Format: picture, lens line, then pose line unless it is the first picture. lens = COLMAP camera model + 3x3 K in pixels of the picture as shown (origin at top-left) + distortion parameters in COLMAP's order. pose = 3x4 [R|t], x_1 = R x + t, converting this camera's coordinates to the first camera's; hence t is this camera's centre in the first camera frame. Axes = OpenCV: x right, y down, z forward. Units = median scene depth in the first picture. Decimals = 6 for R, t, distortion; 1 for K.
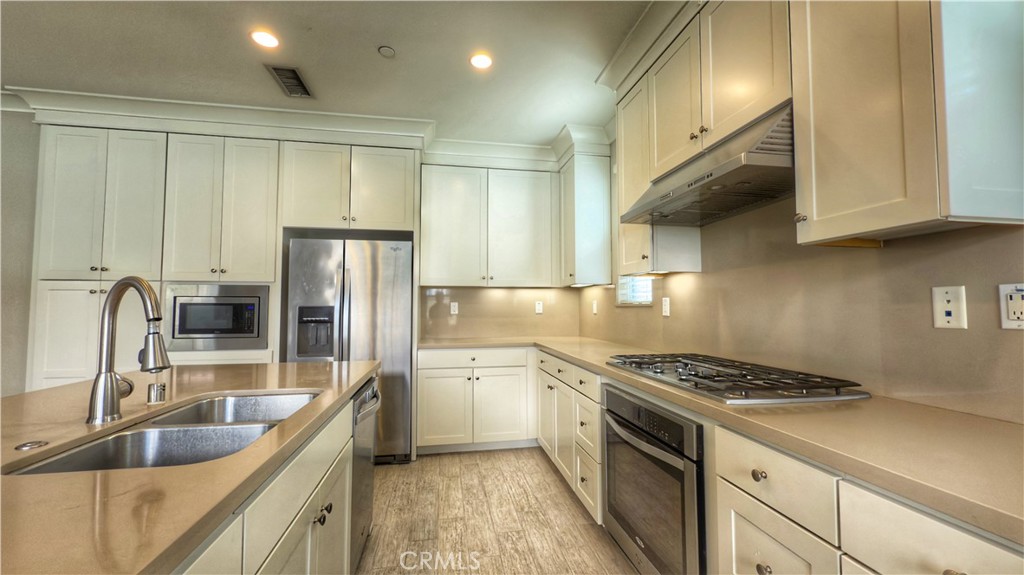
lens RADIAL K [[405.0, 0, 512.6], [0, 405.0, 285.5], [0, 0, 1]] dist [-0.001830, 0.001012]
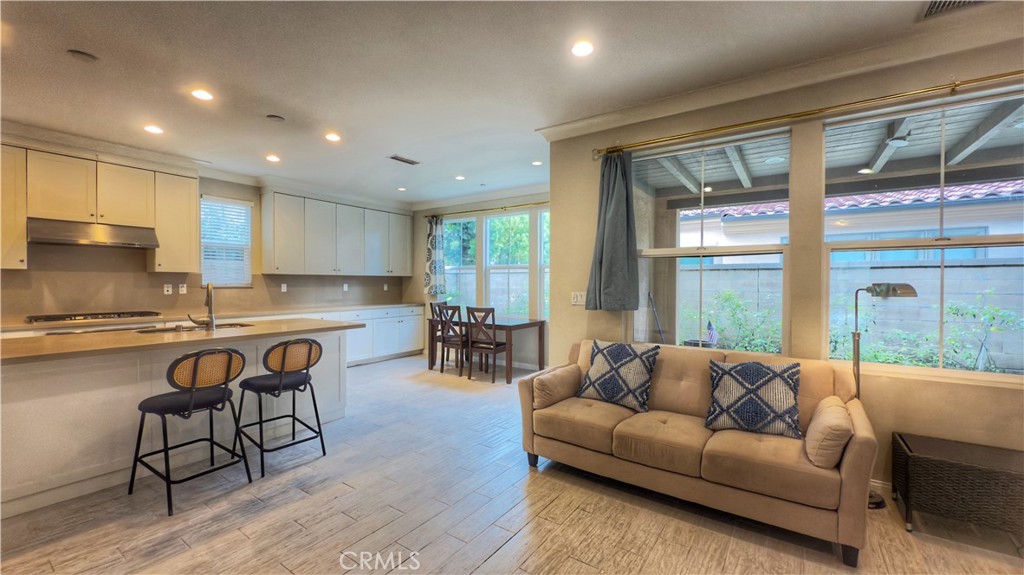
lens RADIAL K [[405.0, 0, 511.5], [0, 405.0, 286.0], [0, 0, 1]] dist [-0.001830, 0.001012]
pose [[-0.710184, -0.003297, 0.704008, -2.390373], [-0.038306, 0.998689, -0.033965, 0.013168], [-0.702973, -0.051089, -0.709379, 0.801625]]
